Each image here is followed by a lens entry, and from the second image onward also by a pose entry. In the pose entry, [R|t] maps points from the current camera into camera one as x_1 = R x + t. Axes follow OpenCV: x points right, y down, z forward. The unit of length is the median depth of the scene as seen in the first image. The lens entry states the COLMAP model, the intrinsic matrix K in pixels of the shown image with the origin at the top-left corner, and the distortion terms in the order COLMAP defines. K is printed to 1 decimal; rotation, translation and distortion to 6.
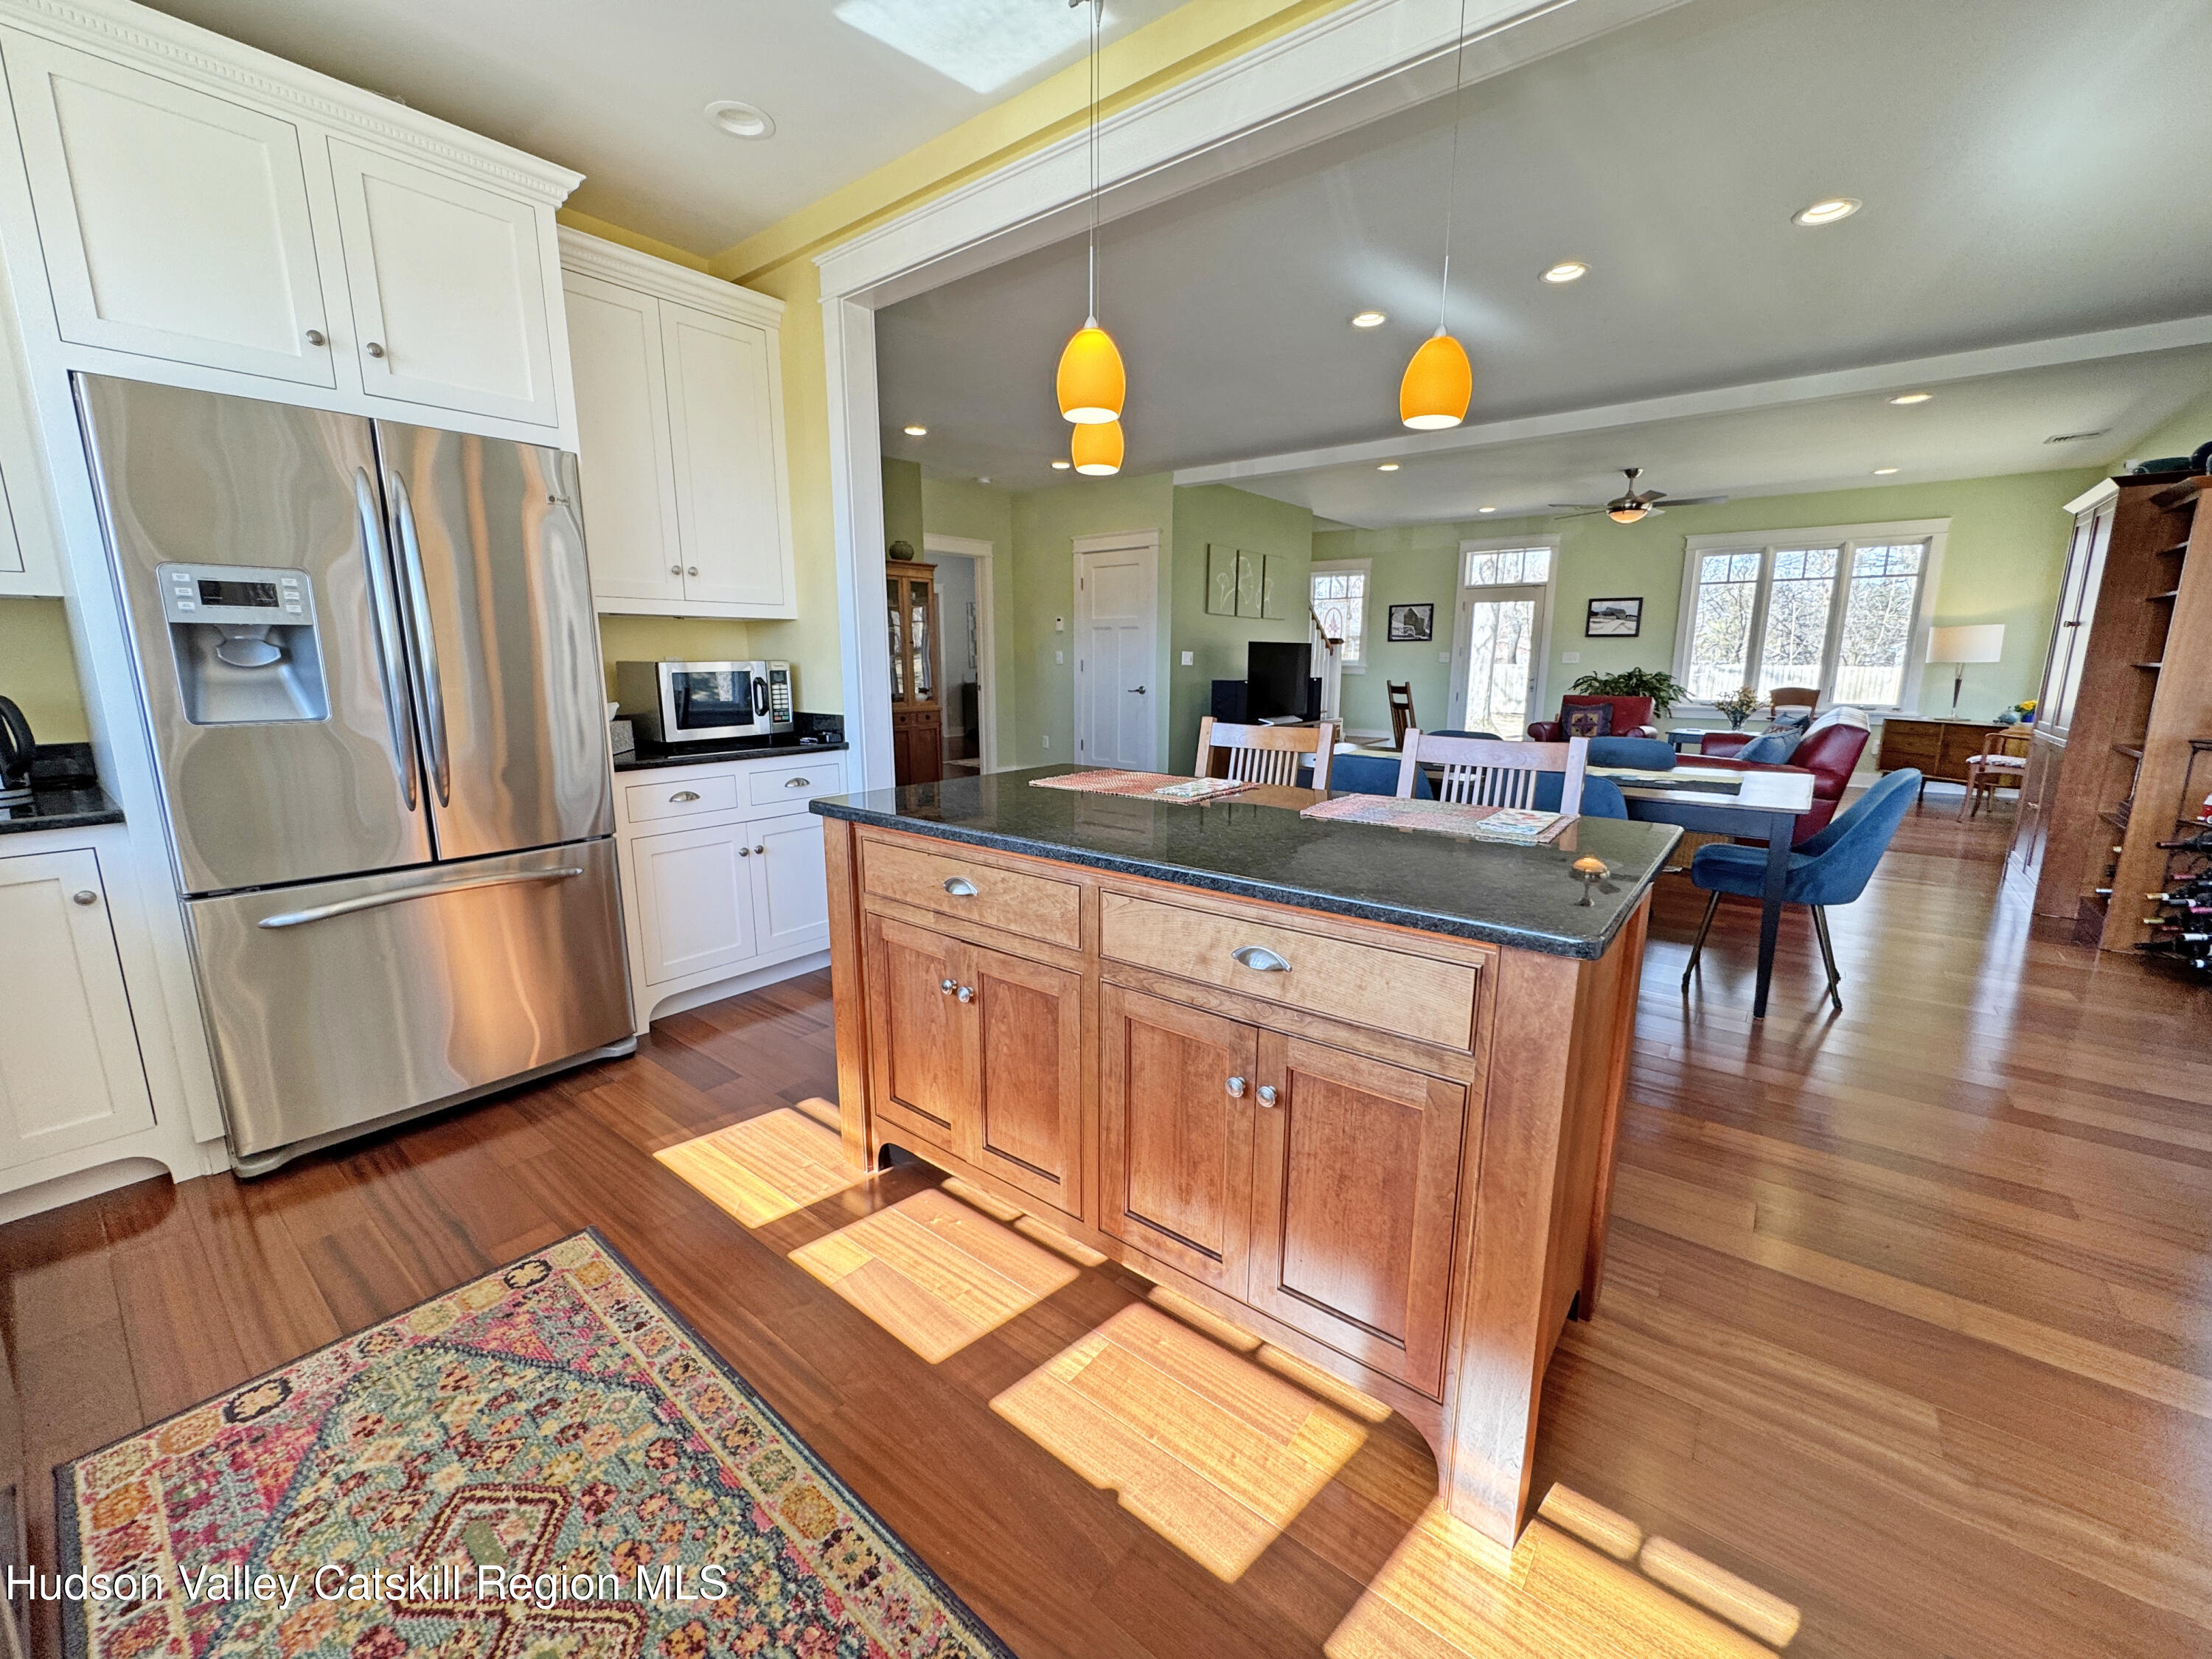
lens RADIAL K [[878.1, 0, 1104.3], [0, 878.1, 823.9], [0, 0, 1]] dist [-0.003457, 0.000322]
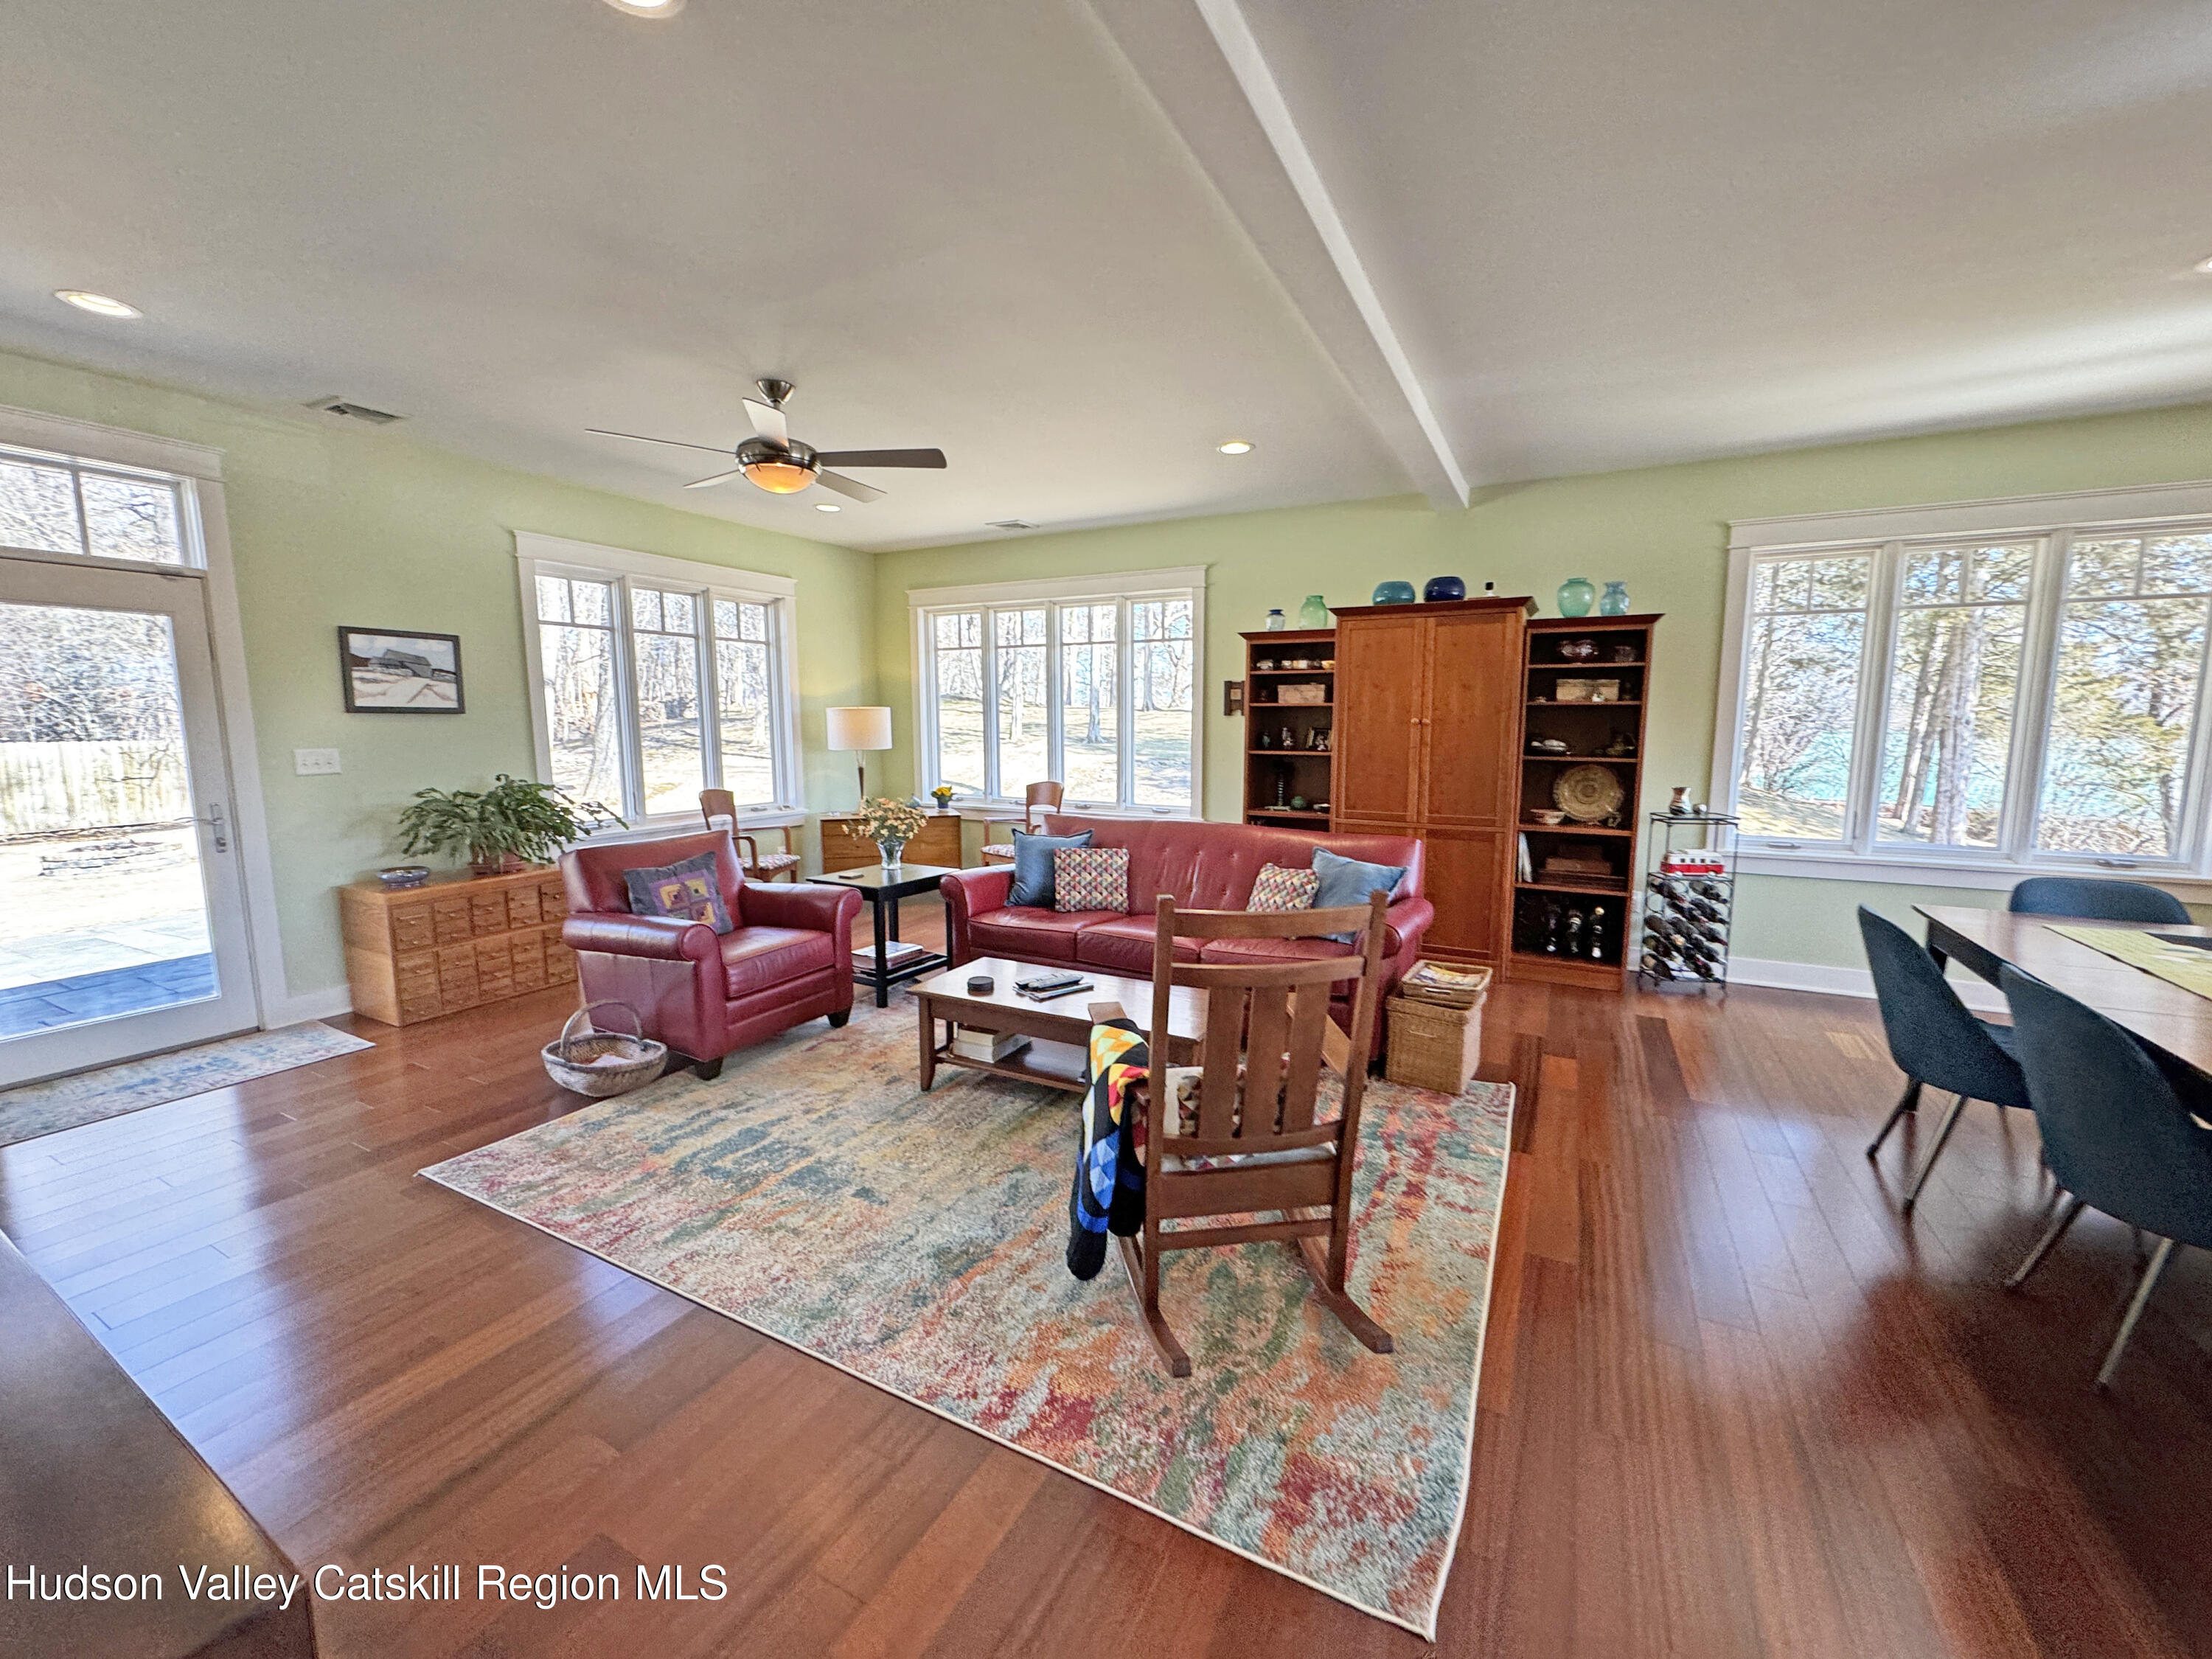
lens RADIAL K [[878.1, 0, 1104.3], [0, 878.1, 823.9], [0, 0, 1]] dist [-0.003457, 0.000322]
pose [[-0.184835, -0.120138, 0.975399, 0.050920], [0.183984, 0.970723, 0.154427, -0.162511], [-0.965394, 0.208001, -0.157320, 0.739816]]
